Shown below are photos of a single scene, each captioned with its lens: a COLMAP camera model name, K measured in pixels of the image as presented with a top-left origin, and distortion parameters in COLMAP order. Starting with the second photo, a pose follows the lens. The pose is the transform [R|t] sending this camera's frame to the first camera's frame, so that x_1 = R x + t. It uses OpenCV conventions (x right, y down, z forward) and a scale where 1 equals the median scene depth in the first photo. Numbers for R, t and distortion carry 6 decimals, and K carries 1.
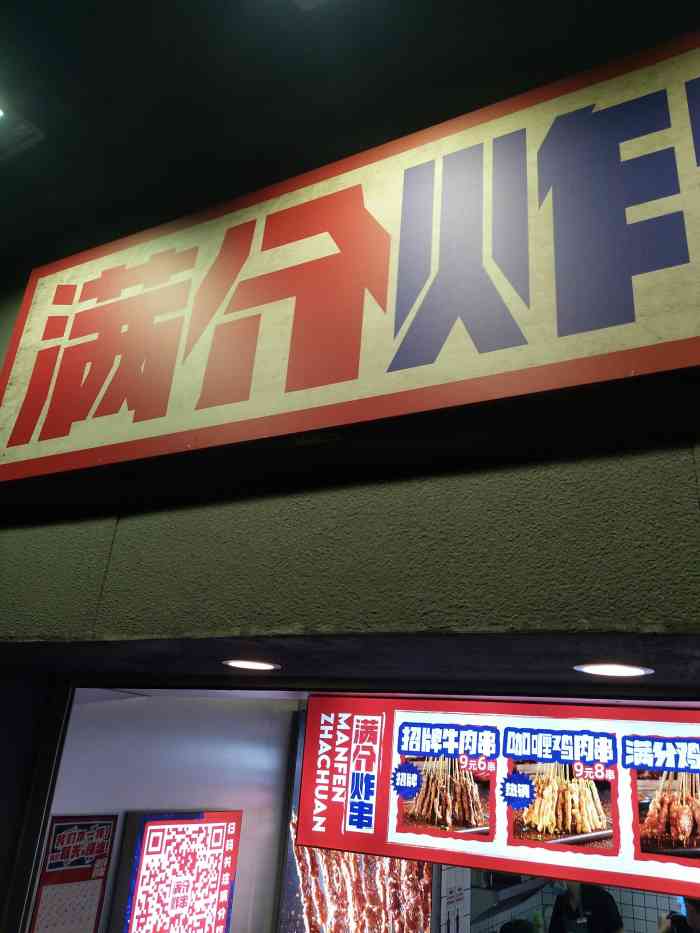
lens RADIAL K [[703.2, 0, 347.6], [0, 703.2, 467.8], [0, 0, 1]] dist [0.013231, -0.011123]
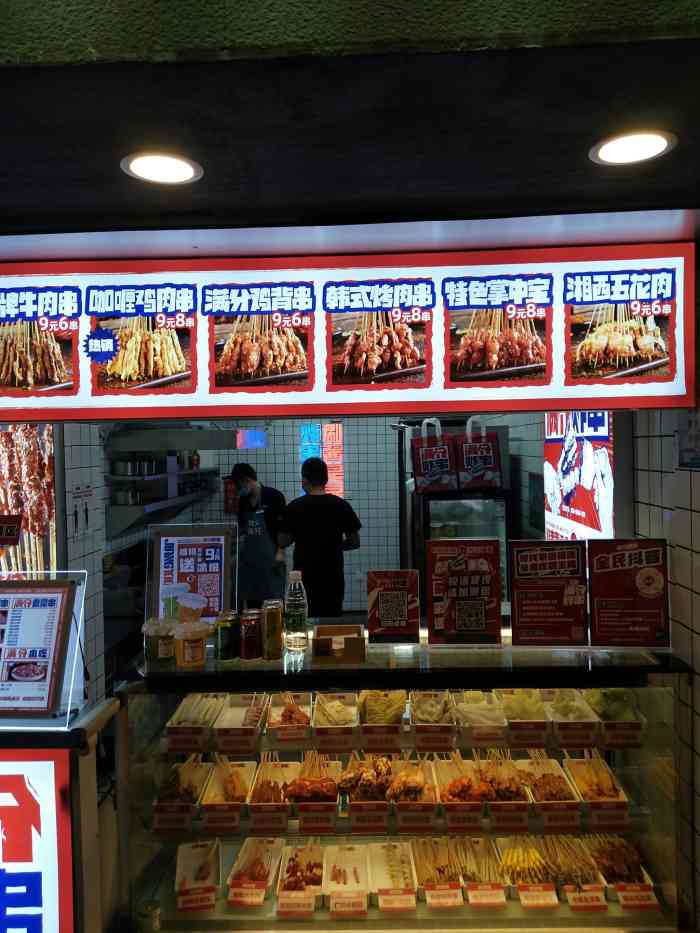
lens RADIAL K [[703.2, 0, 352.8], [0, 703.2, 464.1], [0, 0, 1]] dist [0.013231, -0.011123]
pose [[0.896456, -0.108573, 0.429626, 0.116327], [-0.086451, 0.908041, 0.409863, 0.174767], [-0.434618, -0.404566, 0.804633, -0.020061]]
